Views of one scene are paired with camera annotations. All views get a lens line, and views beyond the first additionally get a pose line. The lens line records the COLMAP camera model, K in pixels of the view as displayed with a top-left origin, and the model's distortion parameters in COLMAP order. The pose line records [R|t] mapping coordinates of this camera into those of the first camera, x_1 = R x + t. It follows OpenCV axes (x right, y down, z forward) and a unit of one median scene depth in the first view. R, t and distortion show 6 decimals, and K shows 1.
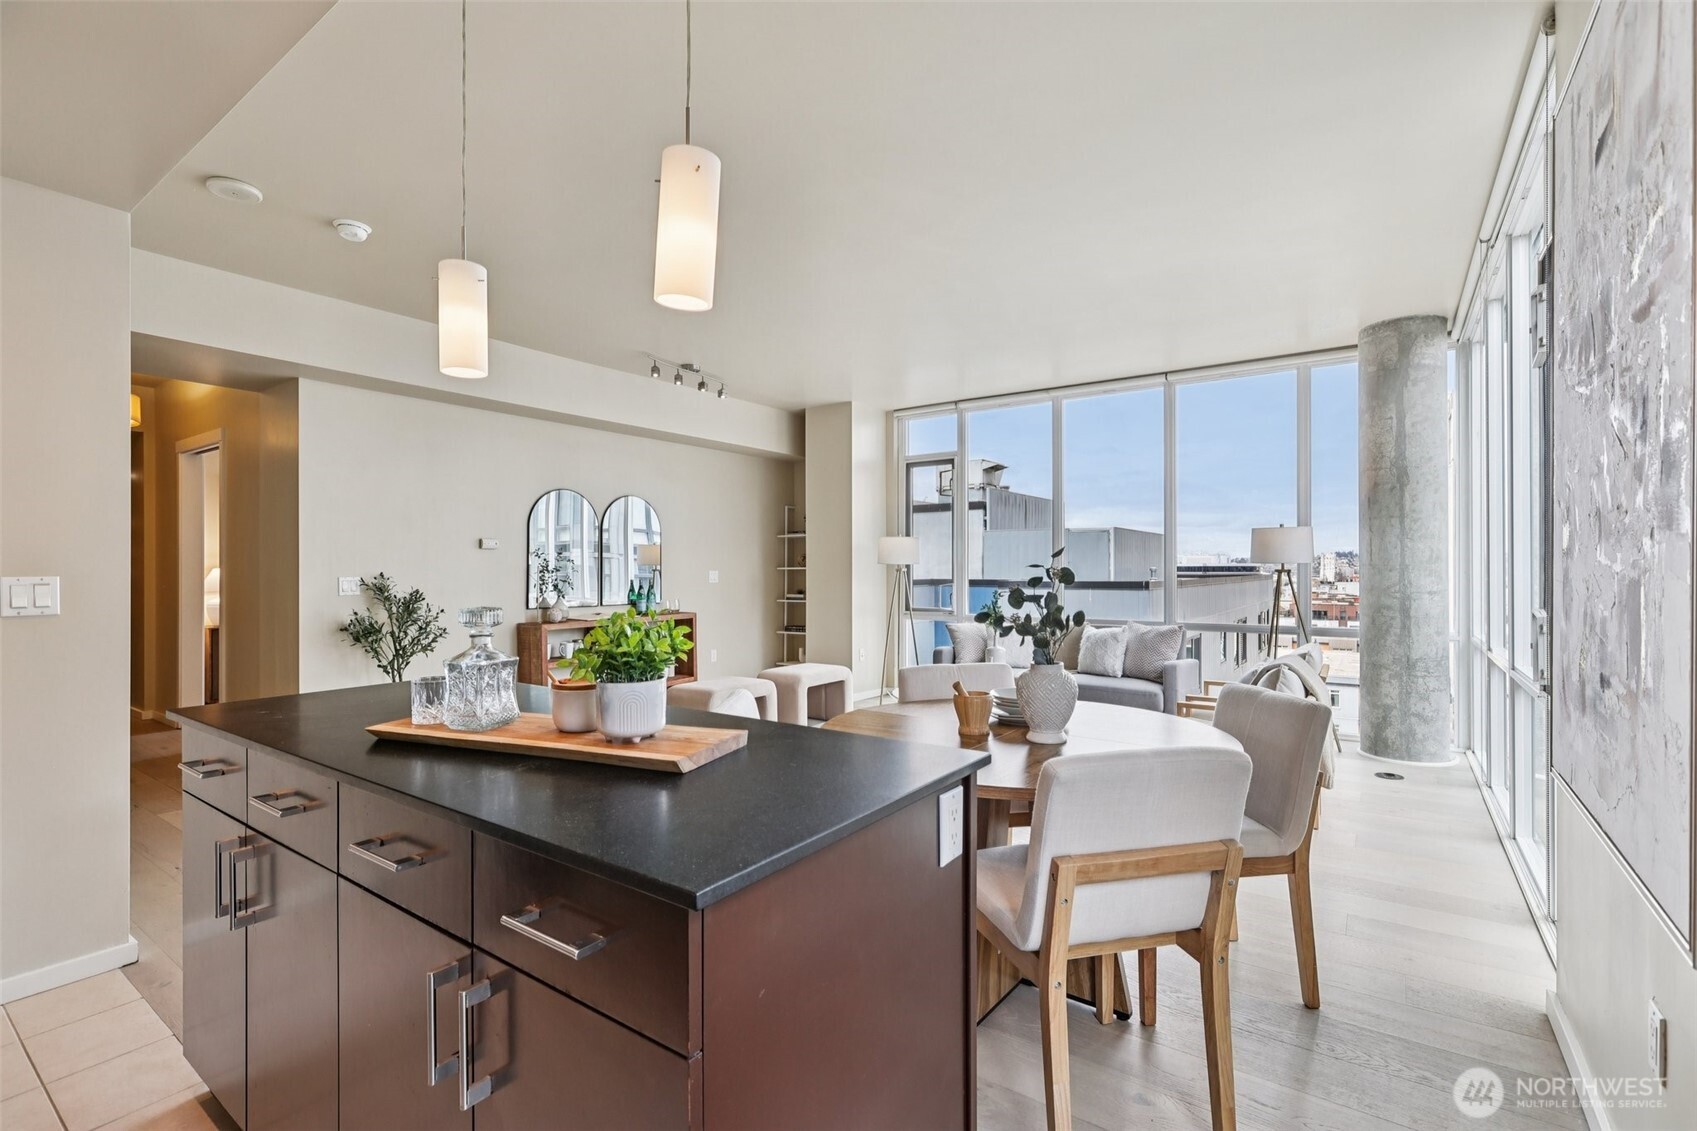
lens RADIAL K [[757.6, 0, 845.0], [0, 757.6, 560.0], [0, 0, 1]] dist [-0.002199, 0.002745]
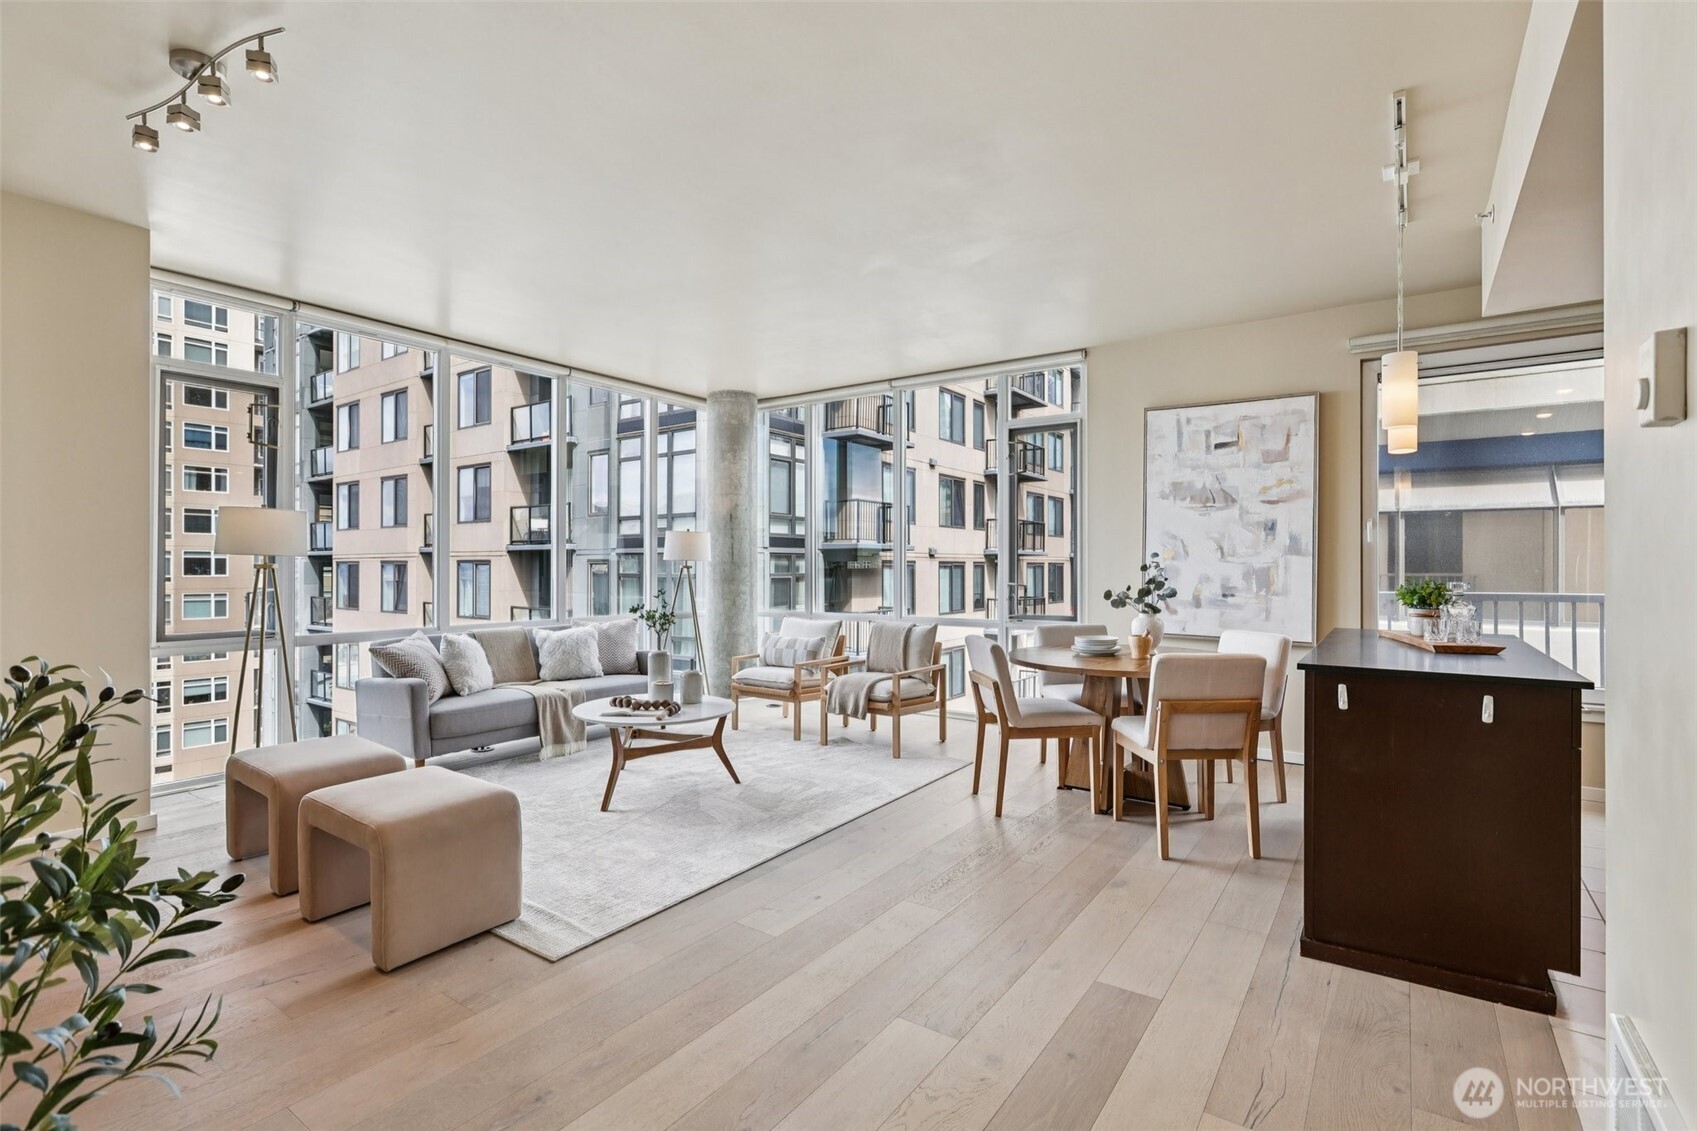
lens RADIAL K [[790.7, 0, 853.8], [0, 790.7, 563.2], [0, 0, 1]] dist [-0.005030, -0.000253]
pose [[-0.008950, 0.005732, 0.999944, -0.636867], [-0.009389, 0.999939, -0.005816, 0.011669], [-0.999916, -0.009441, -0.008896, 0.664677]]
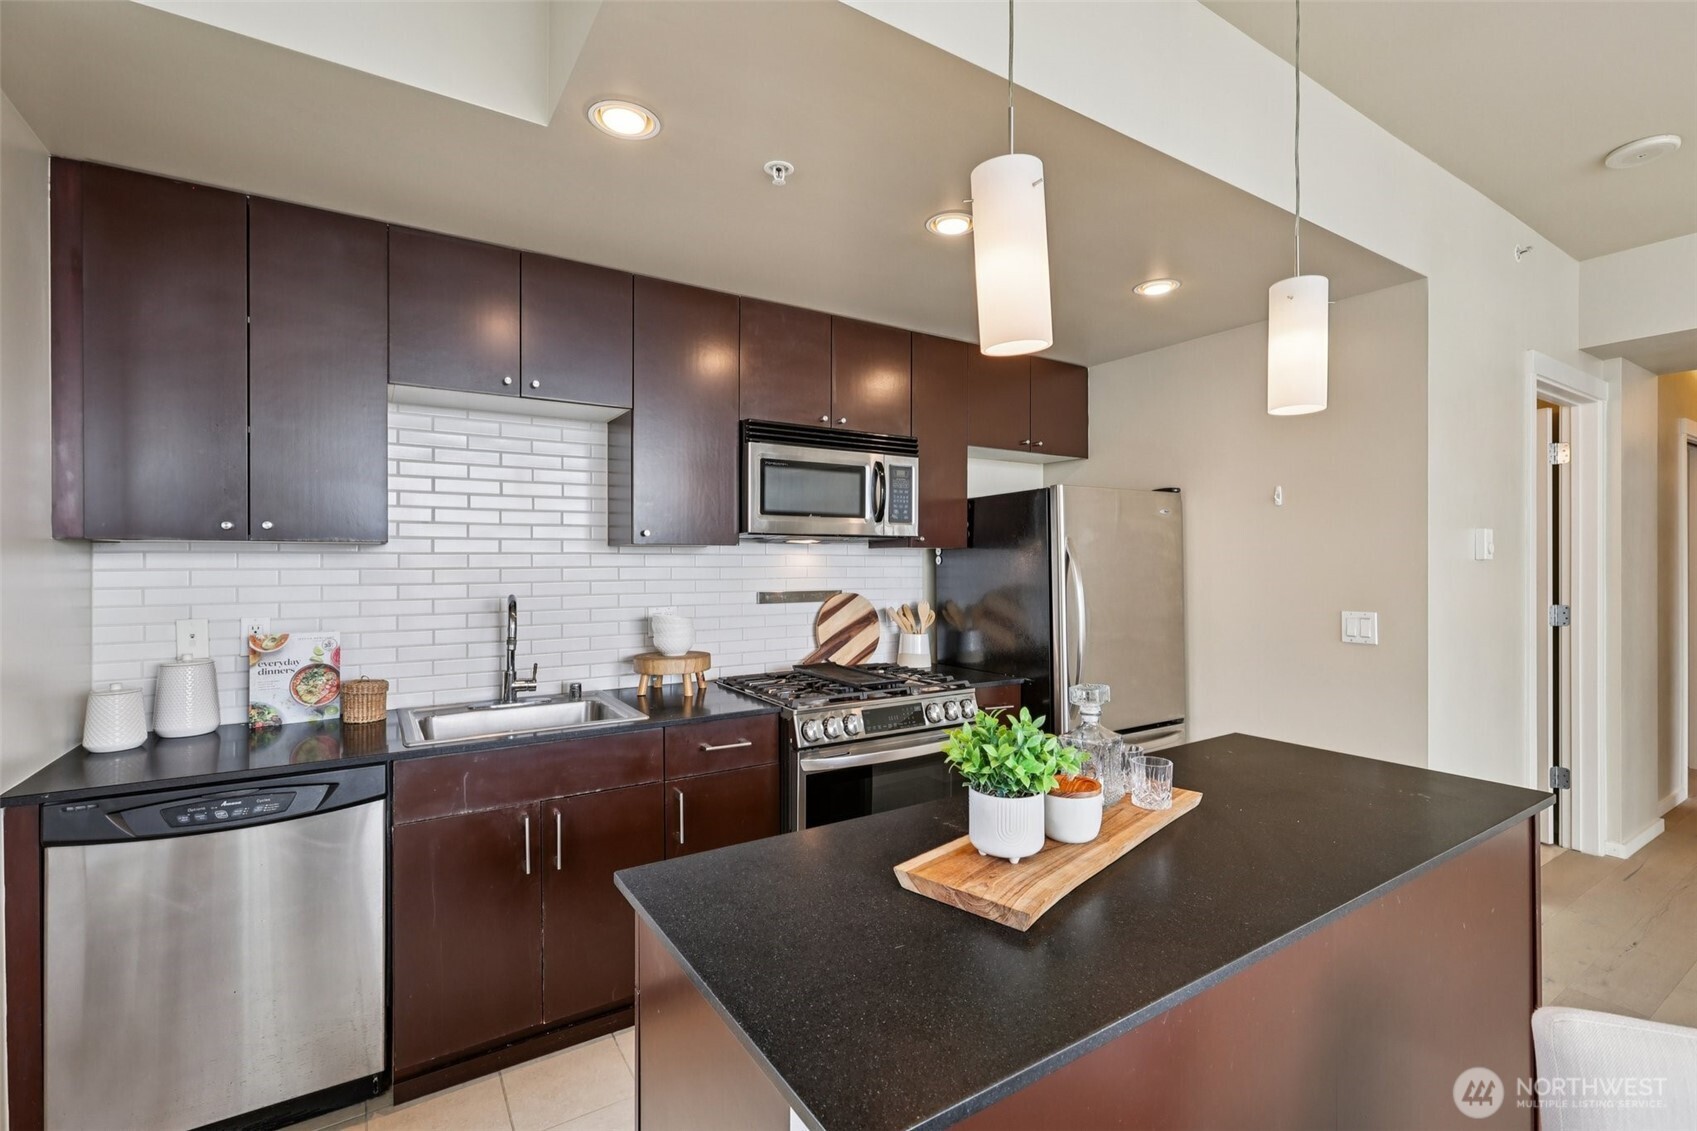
lens RADIAL K [[757.6, 0, 853.5], [0, 757.6, 567.5], [0, 0, 1]] dist [-0.002199, 0.002745]
pose [[-0.357655, 0.007609, -0.933823, 0.149791], [0.007771, 0.999956, 0.005171, -0.025220], [0.933821, -0.005407, -0.357699, 0.267836]]
